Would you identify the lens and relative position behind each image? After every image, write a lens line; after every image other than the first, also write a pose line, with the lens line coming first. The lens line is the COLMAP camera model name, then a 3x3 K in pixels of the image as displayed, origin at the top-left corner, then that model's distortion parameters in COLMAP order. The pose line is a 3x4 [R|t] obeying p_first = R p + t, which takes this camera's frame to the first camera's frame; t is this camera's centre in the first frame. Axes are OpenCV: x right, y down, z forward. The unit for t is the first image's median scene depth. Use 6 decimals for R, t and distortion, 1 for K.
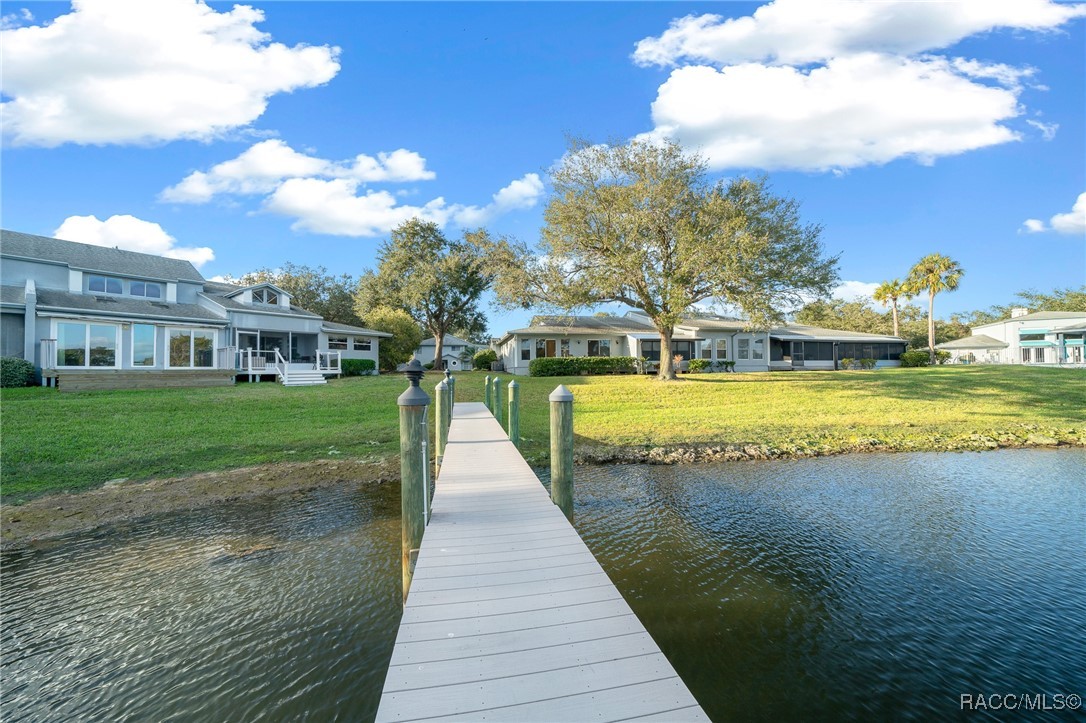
lens RADIAL K [[374.6, 0, 543.0], [0, 374.6, 361.5], [0, 0, 1]] dist [-0.001676, 0.000237]
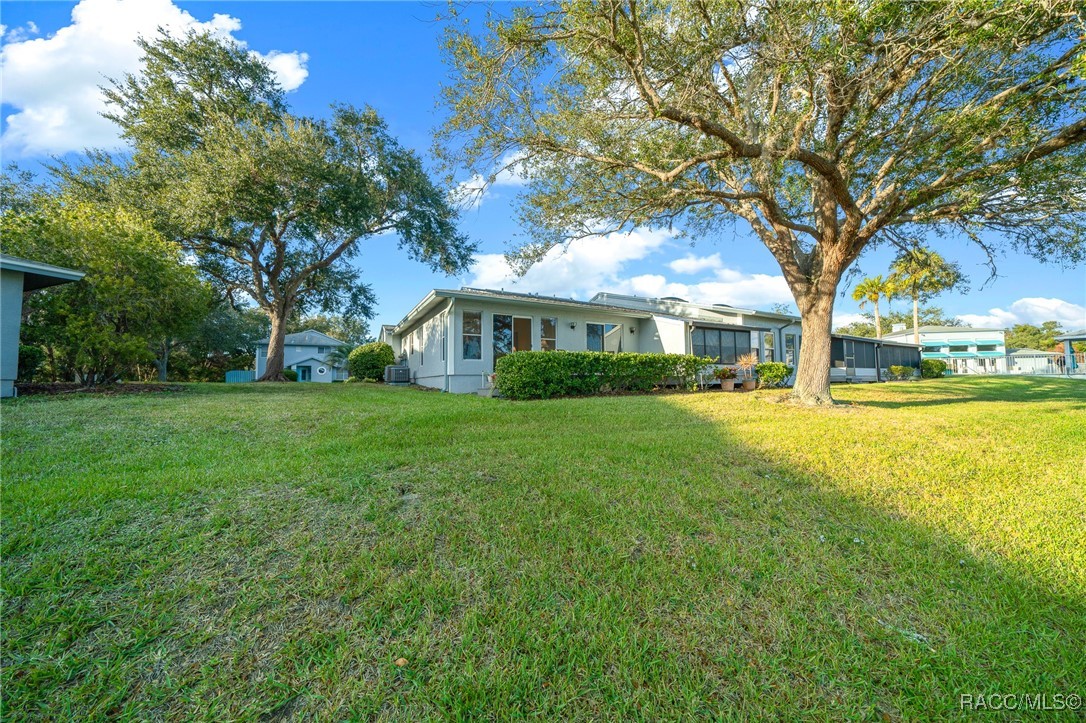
lens RADIAL K [[388.1, 0, 526.5], [0, 388.1, 354.3], [0, 0, 1]] dist [-0.001540, -0.000089]
pose [[0.971457, 0.017109, 0.236598, -0.071153], [-0.006622, 0.998963, -0.045049, 0.008379], [-0.237124, 0.042197, 0.970563, 0.409177]]
